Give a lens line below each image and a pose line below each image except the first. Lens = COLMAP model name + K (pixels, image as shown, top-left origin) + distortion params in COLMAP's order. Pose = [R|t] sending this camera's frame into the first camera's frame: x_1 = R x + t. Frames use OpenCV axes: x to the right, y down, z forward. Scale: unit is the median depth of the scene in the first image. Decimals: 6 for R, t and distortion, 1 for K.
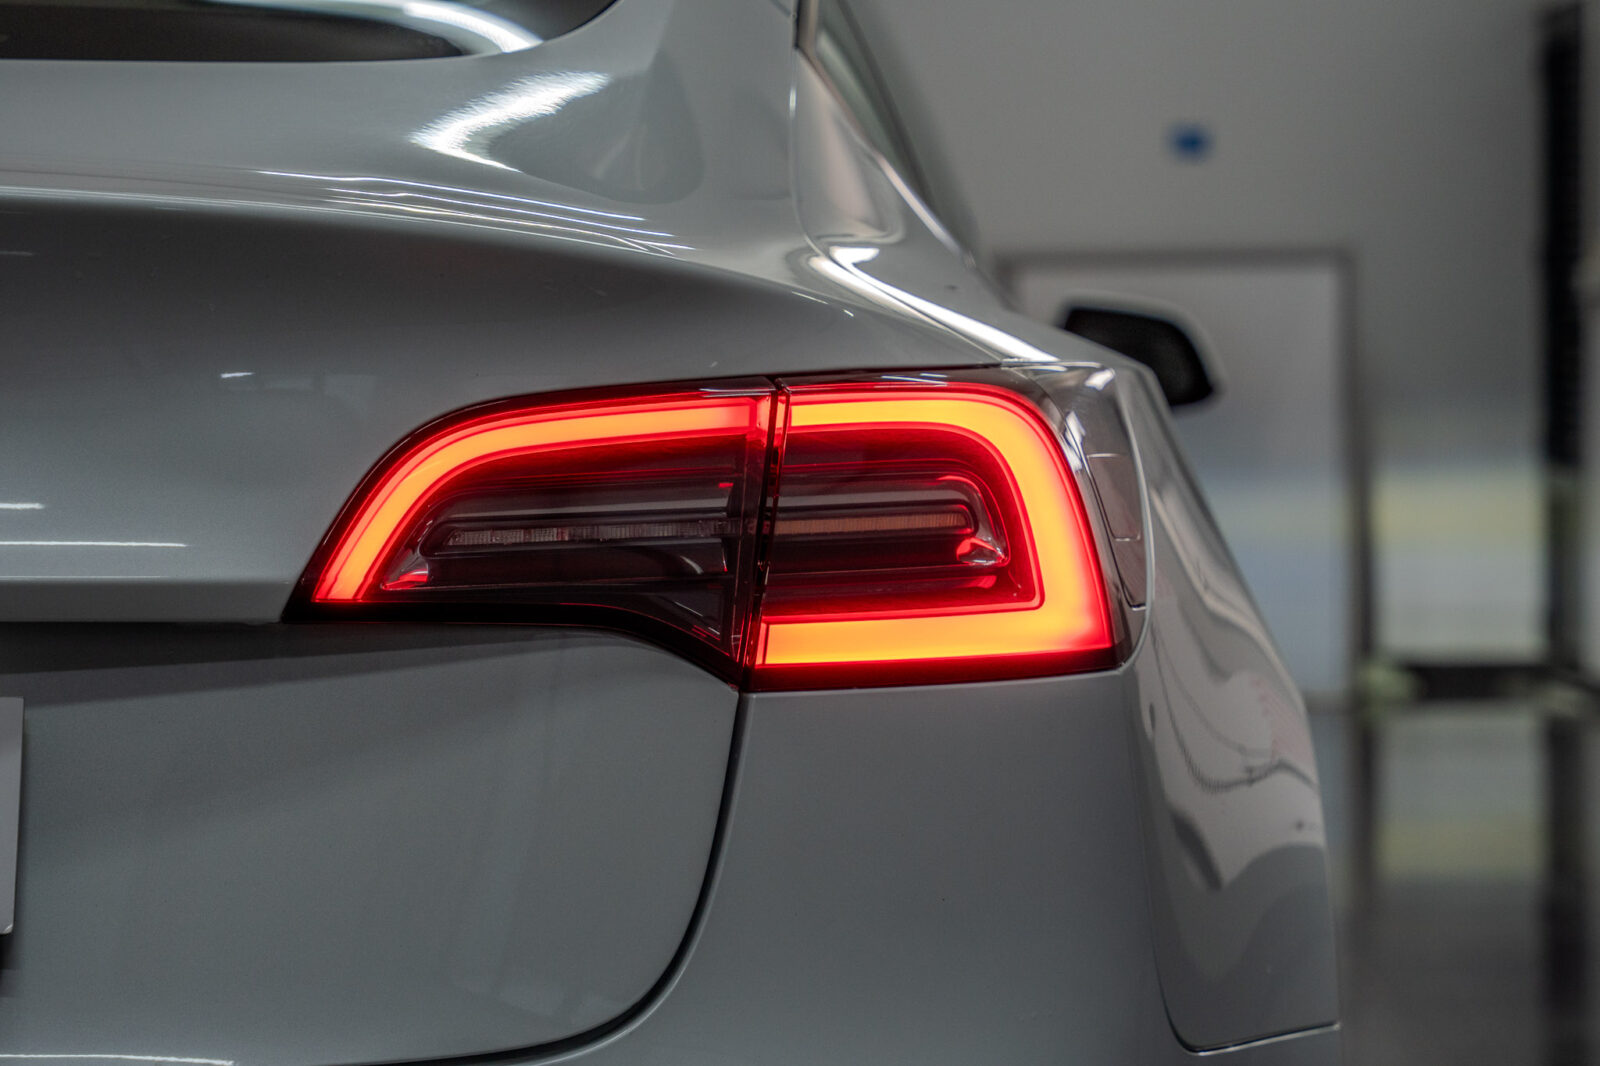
lens RADIAL K [[4269.5, 0, 800.0], [0, 4269.5, 533.0], [0, 0, 1]] dist [0.029041, 0.005314]
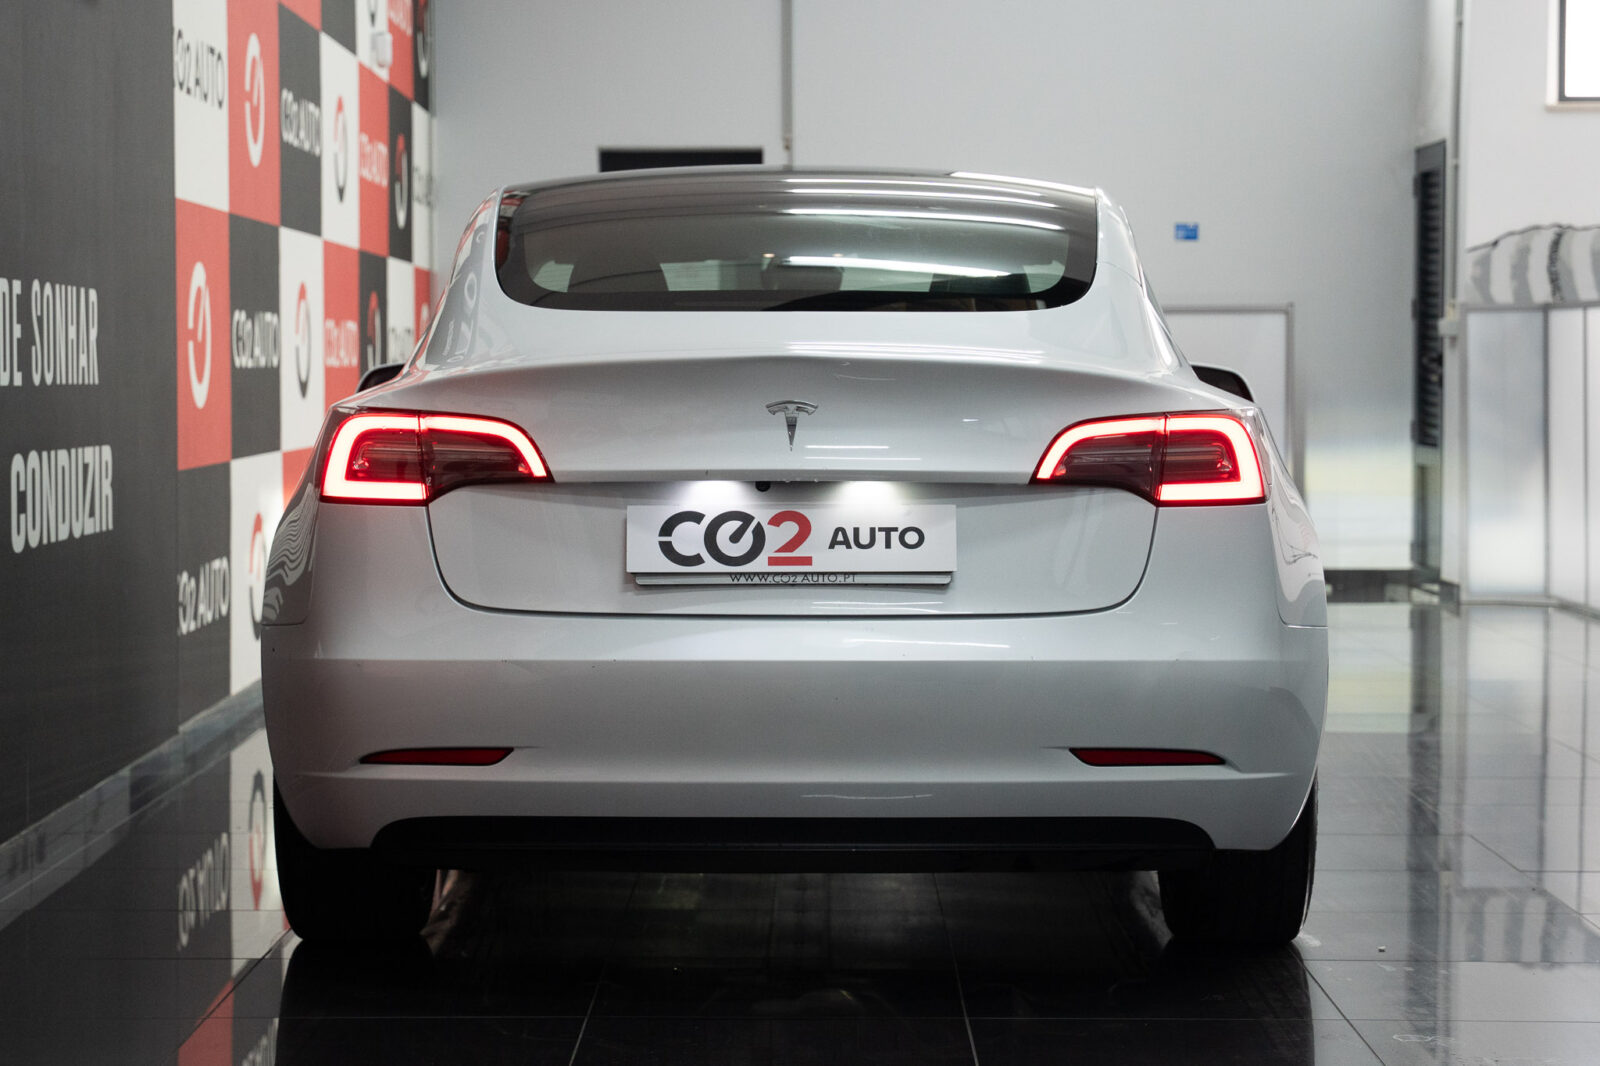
lens RADIAL K [[3880.3, 0, 800.0], [0, 3880.3, 533.0], [0, 0, 1]] dist [0.013356, -0.049423]
pose [[0.999896, 0.008338, 0.011789, -0.318644], [-0.008428, 0.999935, 0.007645, 0.035405], [-0.011724, -0.007743, 0.999901, -1.979182]]
